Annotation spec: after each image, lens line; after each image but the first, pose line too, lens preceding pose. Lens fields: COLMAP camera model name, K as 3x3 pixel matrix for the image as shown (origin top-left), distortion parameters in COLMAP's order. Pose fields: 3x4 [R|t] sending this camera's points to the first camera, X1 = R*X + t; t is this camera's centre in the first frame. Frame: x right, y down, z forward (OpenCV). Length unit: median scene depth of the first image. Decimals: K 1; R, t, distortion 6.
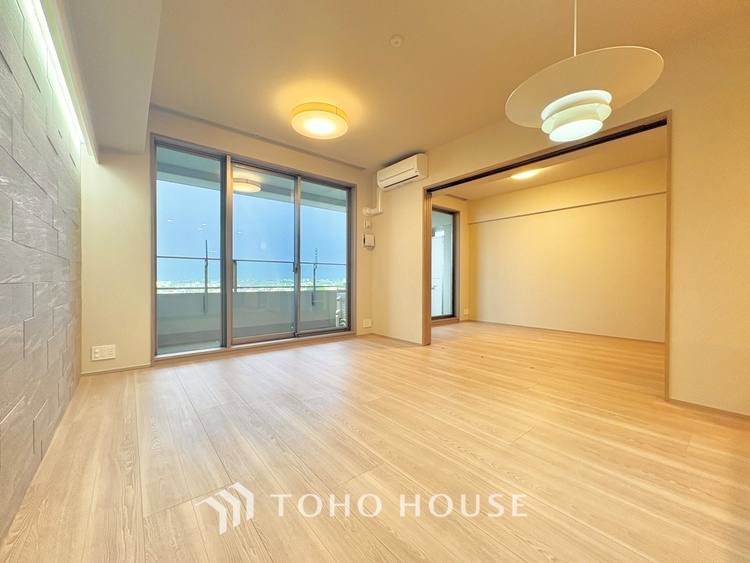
lens RADIAL K [[297.9, 0, 375.0], [0, 297.9, 281.5], [0, 0, 1]] dist [-0.001251, -0.000143]
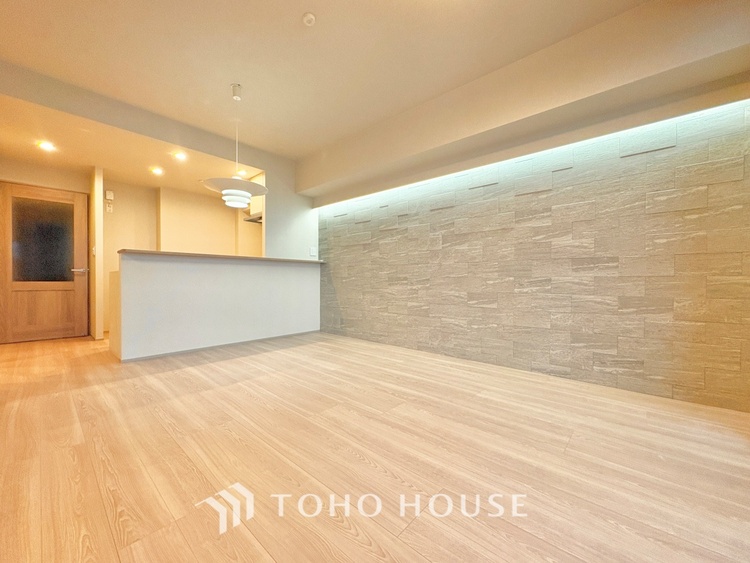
lens RADIAL K [[297.9, 0, 375.0], [0, 297.9, 281.5], [0, 0, 1]] dist [-0.001251, -0.000143]
pose [[-0.988623, -0.007079, -0.150245, 0.001520], [-0.008606, 0.999918, 0.009517, 0.007960], [0.150165, 0.010701, -0.988603, 1.111842]]
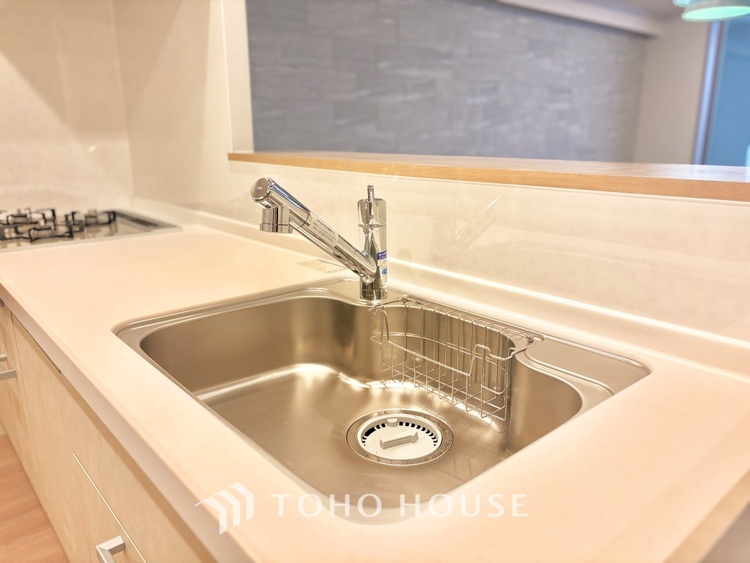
lens RADIAL K [[575.8, 0, 375.0], [0, 575.8, 281.5], [0, 0, 1]] dist [-0.001092, -0.000176]
pose [[0.024176, 0.251770, -0.967485, 0.730417], [0.002473, 0.967750, 0.251900, -0.078566], [0.999705, -0.008483, 0.022774, 0.044545]]
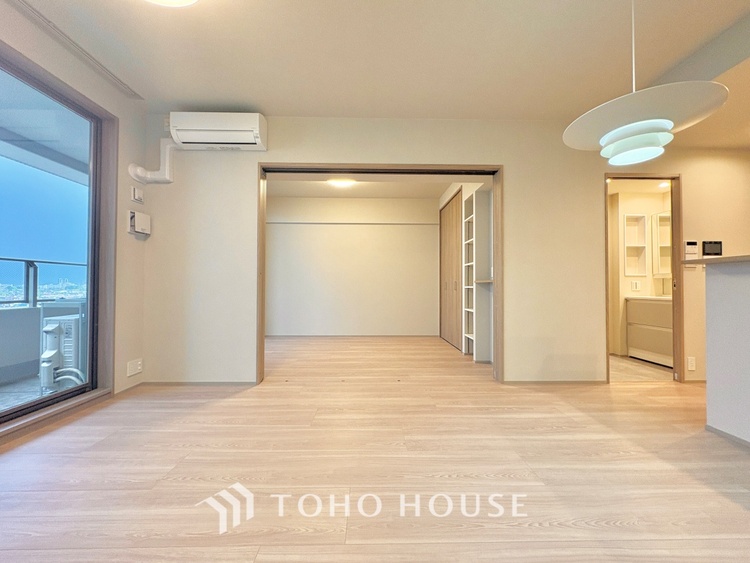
lens RADIAL K [[297.9, 0, 375.0], [0, 297.9, 281.5], [0, 0, 1]] dist [-0.001251, -0.000143]
pose [[0.622429, 0.012704, 0.782573, -0.238986], [0.002466, 0.999831, -0.018193, -0.015924], [-0.782673, 0.013253, 0.622292, 0.360772]]
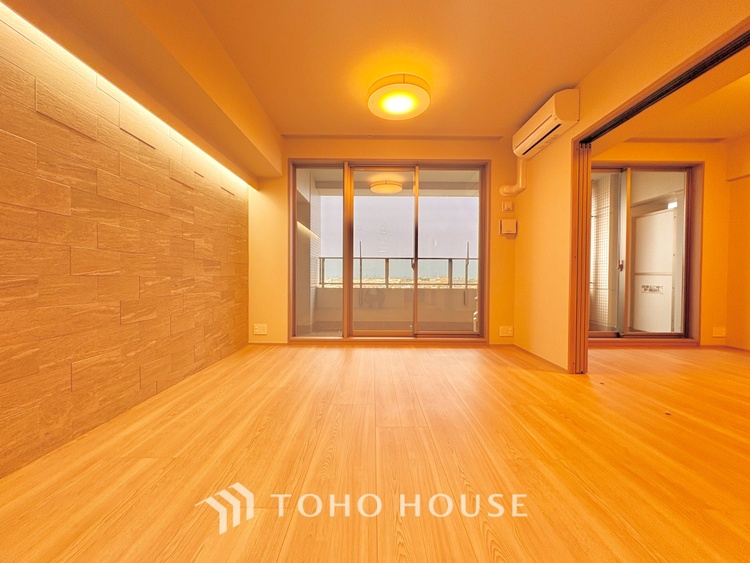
lens RADIAL K [[297.9, 0, 375.0], [0, 297.9, 281.5], [0, 0, 1]] dist [-0.001251, -0.000143]
pose [[0.773832, 0.010774, -0.633299, 0.264110], [-0.006347, 0.999937, 0.009256, 0.003202], [0.633359, -0.003143, 0.773852, 0.207261]]
